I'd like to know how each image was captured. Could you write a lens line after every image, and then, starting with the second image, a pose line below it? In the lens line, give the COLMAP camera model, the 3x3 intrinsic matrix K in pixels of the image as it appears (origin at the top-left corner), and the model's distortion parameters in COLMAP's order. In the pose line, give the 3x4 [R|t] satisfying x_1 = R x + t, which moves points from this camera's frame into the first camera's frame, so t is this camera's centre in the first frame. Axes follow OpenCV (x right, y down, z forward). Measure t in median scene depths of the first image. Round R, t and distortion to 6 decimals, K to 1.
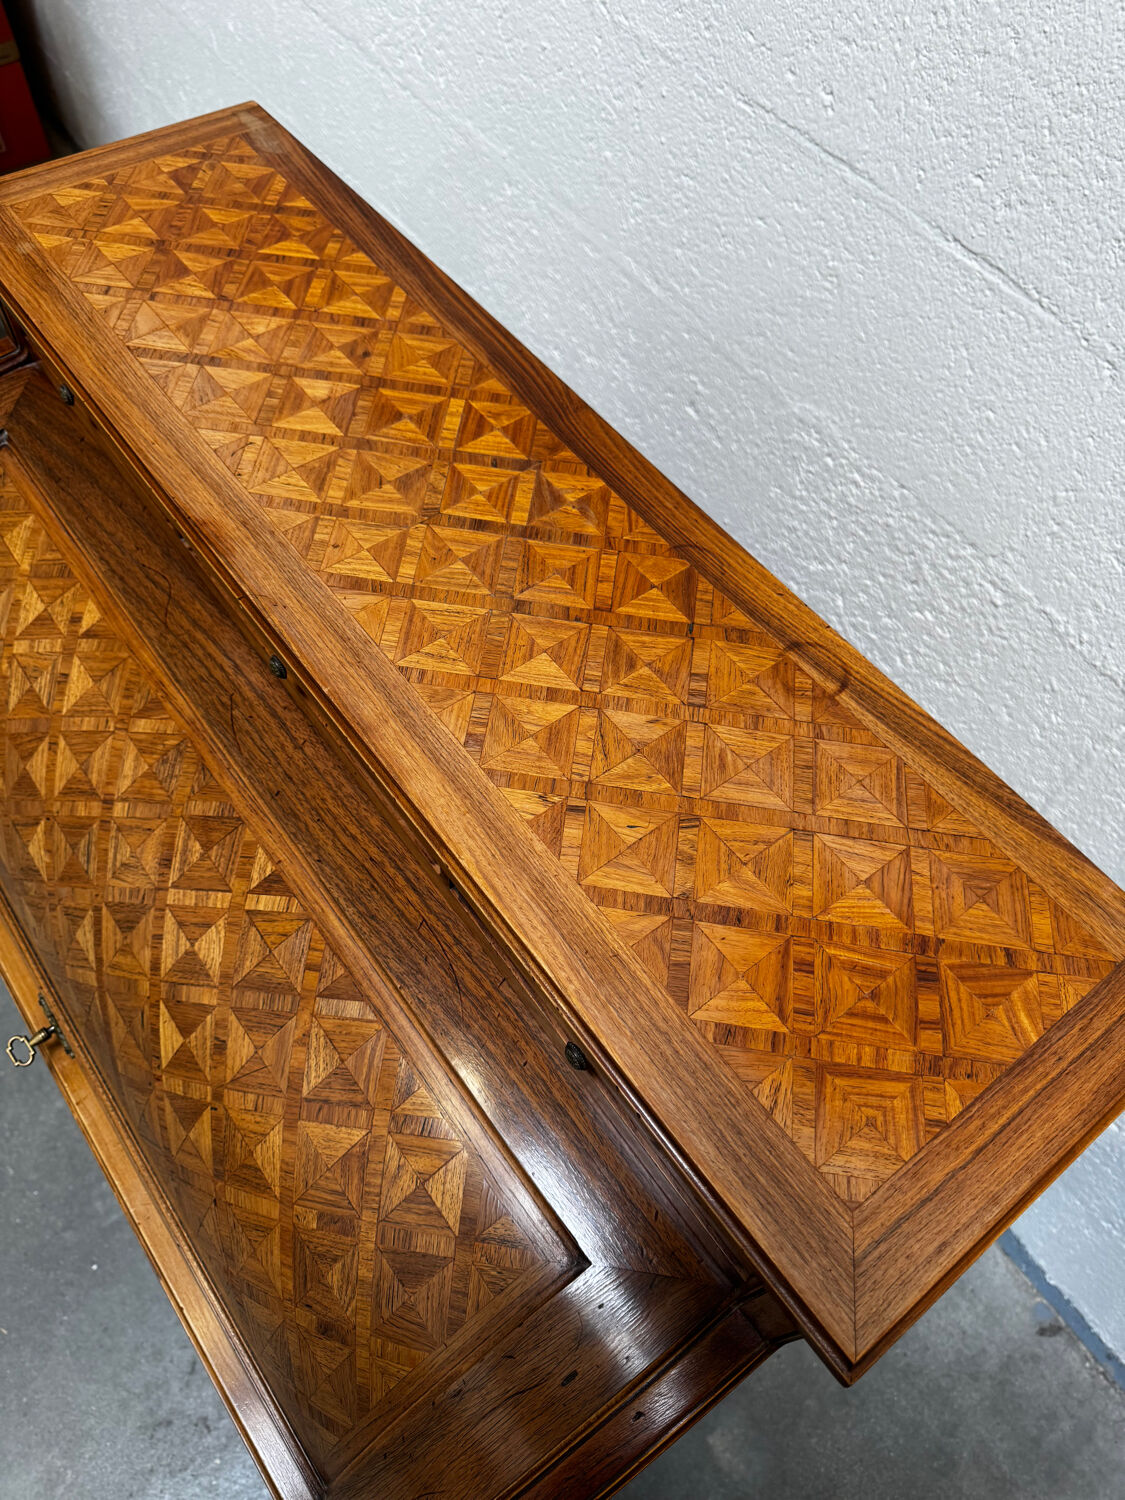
lens RADIAL K [[1088.4, 0, 545.7], [0, 1088.4, 753.8], [0, 0, 1]] dist [0.011091, -0.020683]
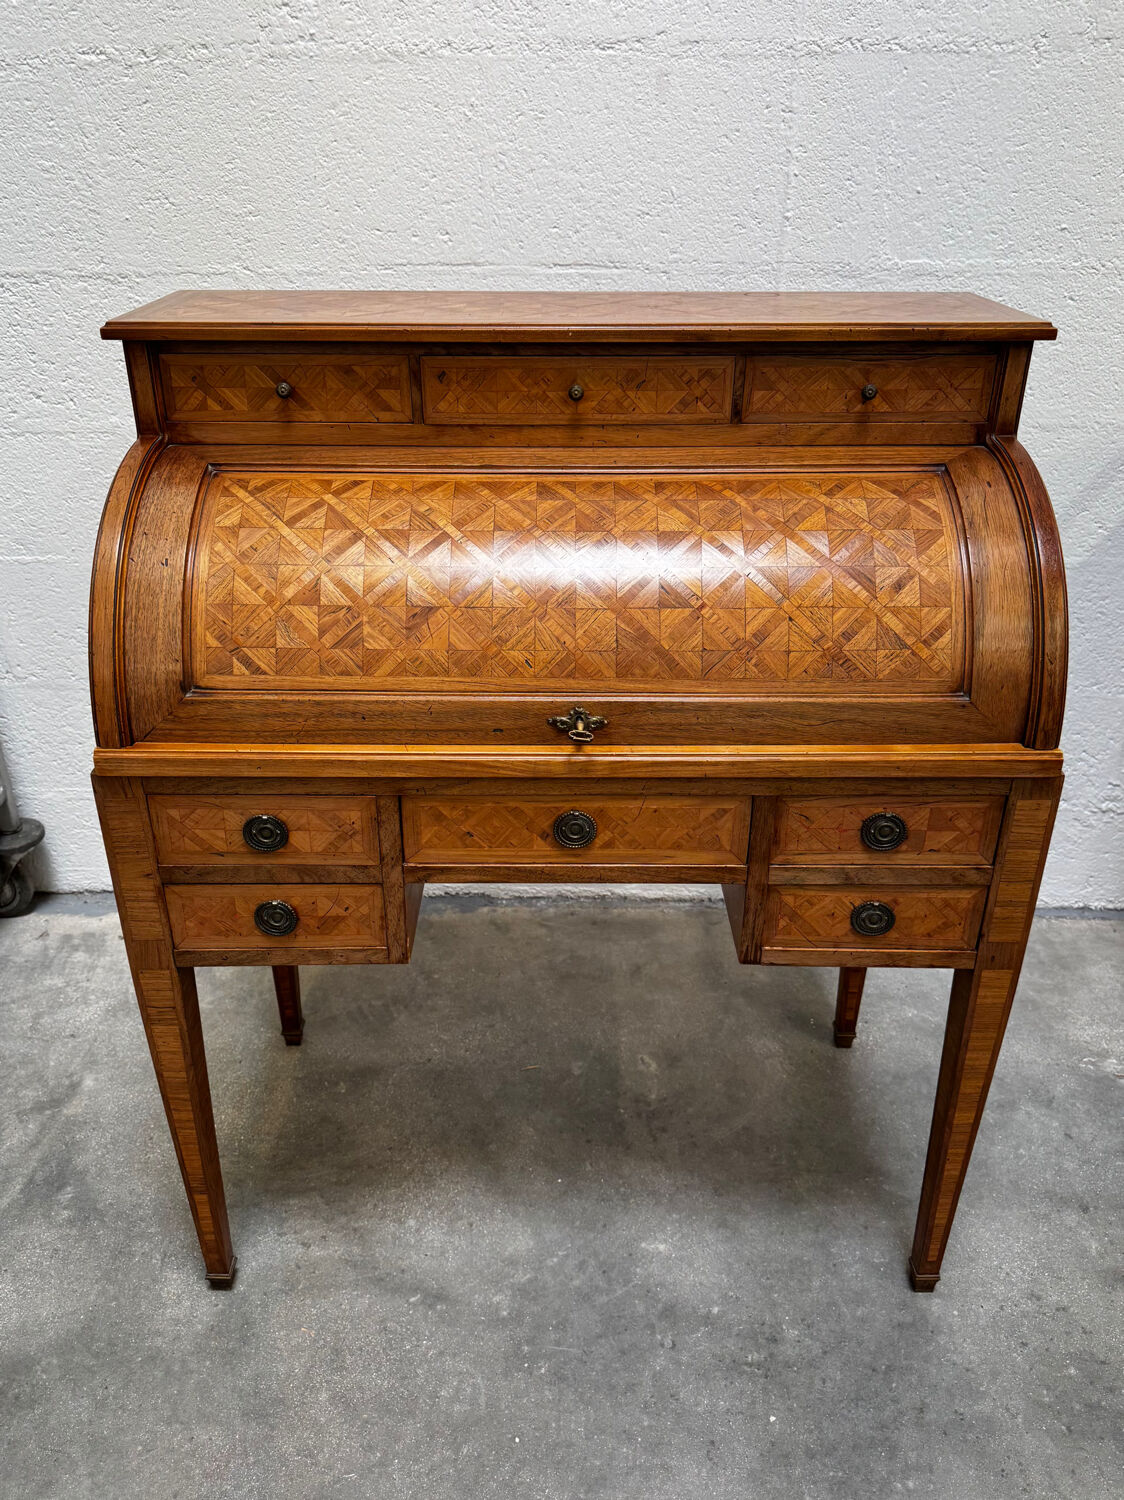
lens RADIAL K [[1190.9, 0, 557.5], [0, 1190.9, 748.6], [0, 0, 1]] dist [0.024754, -0.041032]
pose [[0.601048, -0.418335, 0.680982, -1.386009], [0.691823, 0.698950, -0.181244, 0.488854], [-0.400152, 0.580056, 0.709516, 0.029050]]
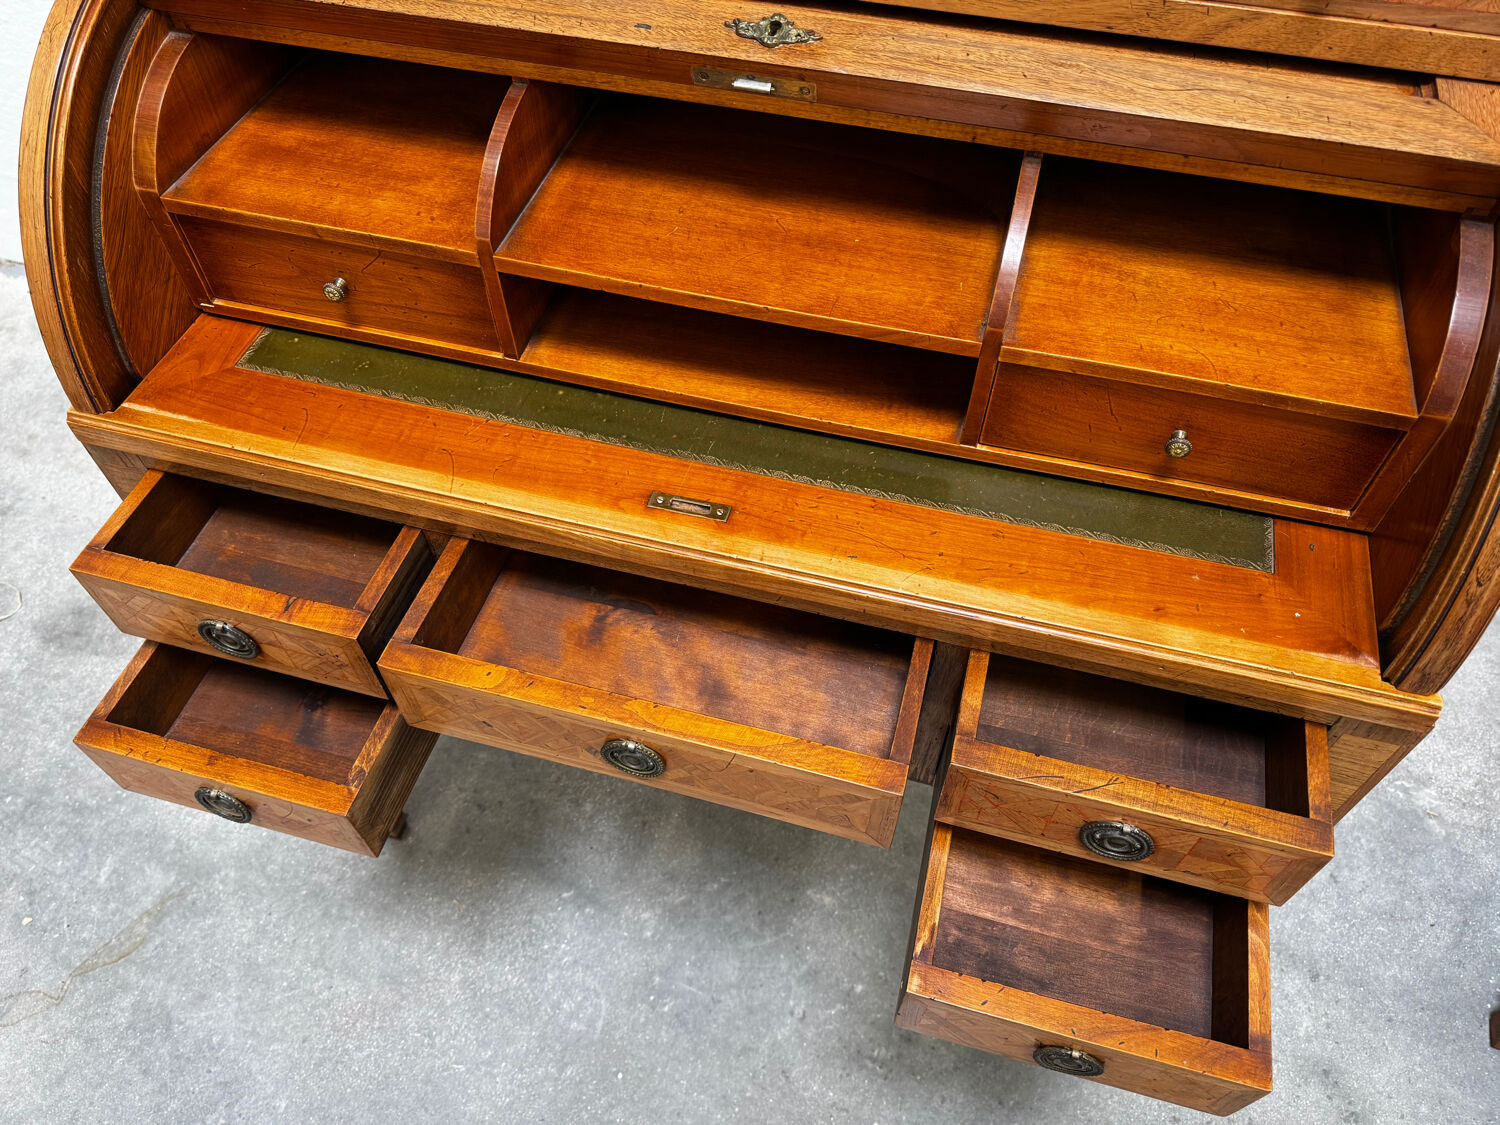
lens RADIAL K [[1088.4, 0, 748.0], [0, 1088.4, 579.2], [0, 0, 1]] dist [0.011091, -0.020683]
pose [[0.789904, -0.525669, 0.315789, -0.690662], [0.543198, 0.838767, 0.037492, 0.281936], [-0.284582, 0.141921, 0.948088, 0.175784]]
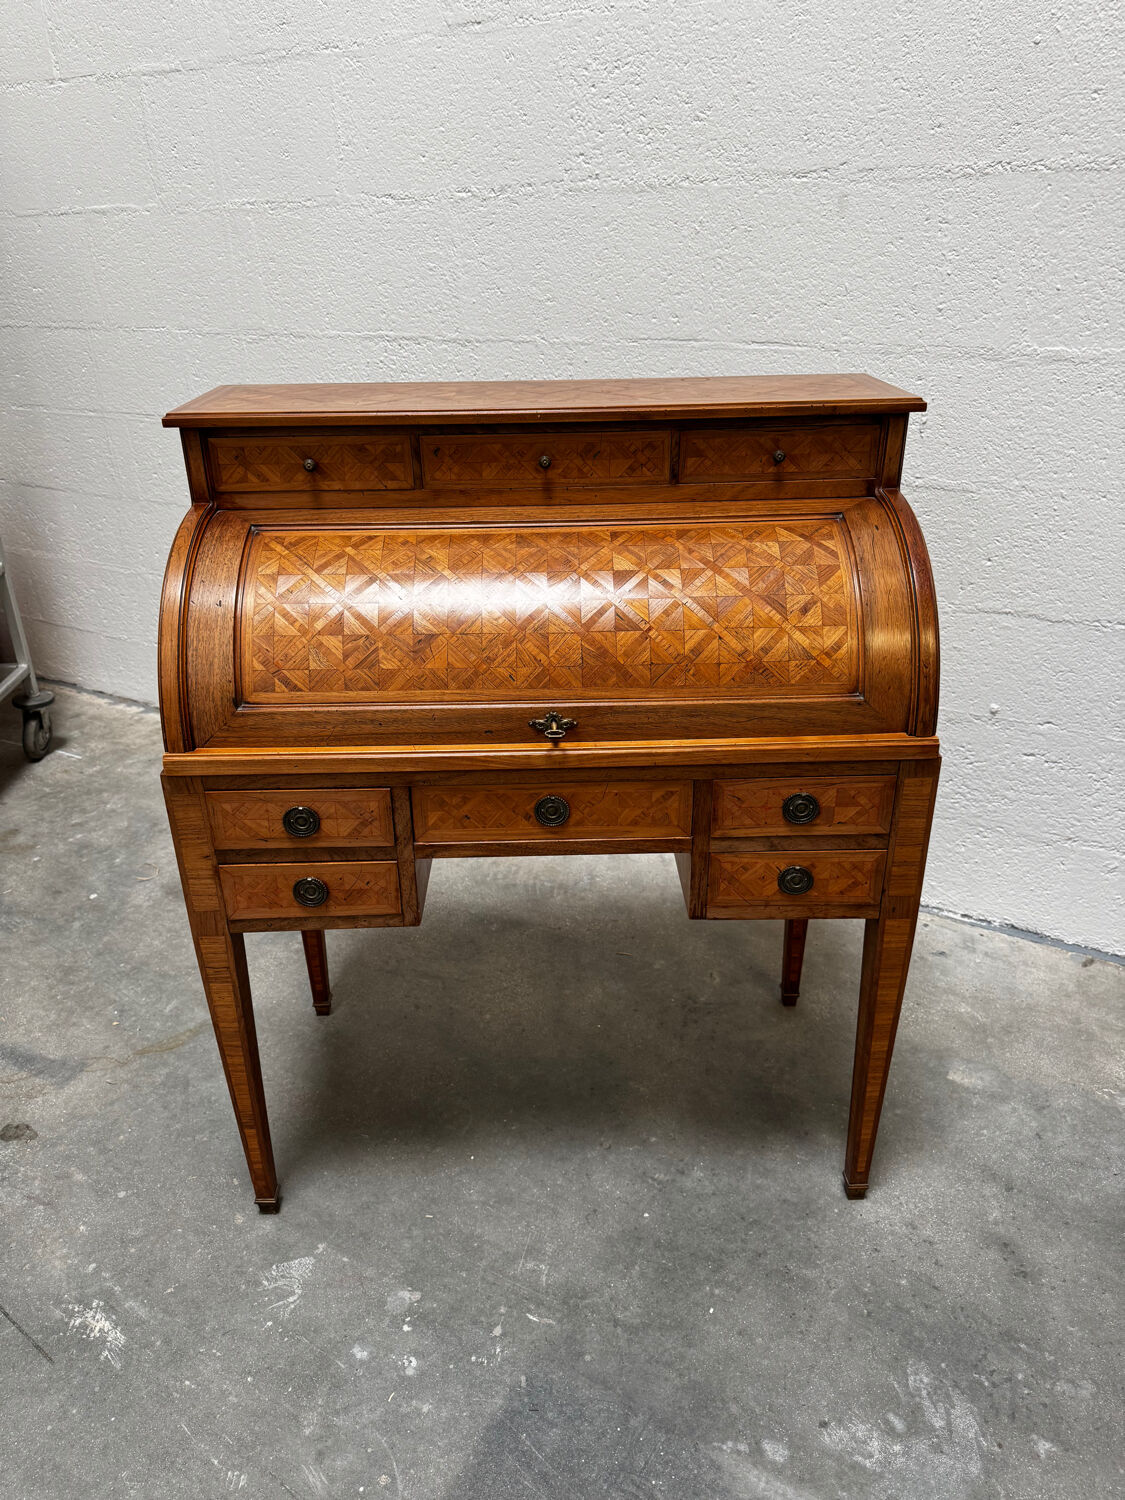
lens RADIAL K [[1088.4, 0, 548.6], [0, 1088.4, 751.8], [0, 0, 1]] dist [0.011091, -0.020683]
pose [[0.904346, -0.250609, 0.345477, -1.106819], [0.392767, 0.805421, -0.443883, 1.165128], [-0.167013, 0.537115, 0.826810, -0.432386]]
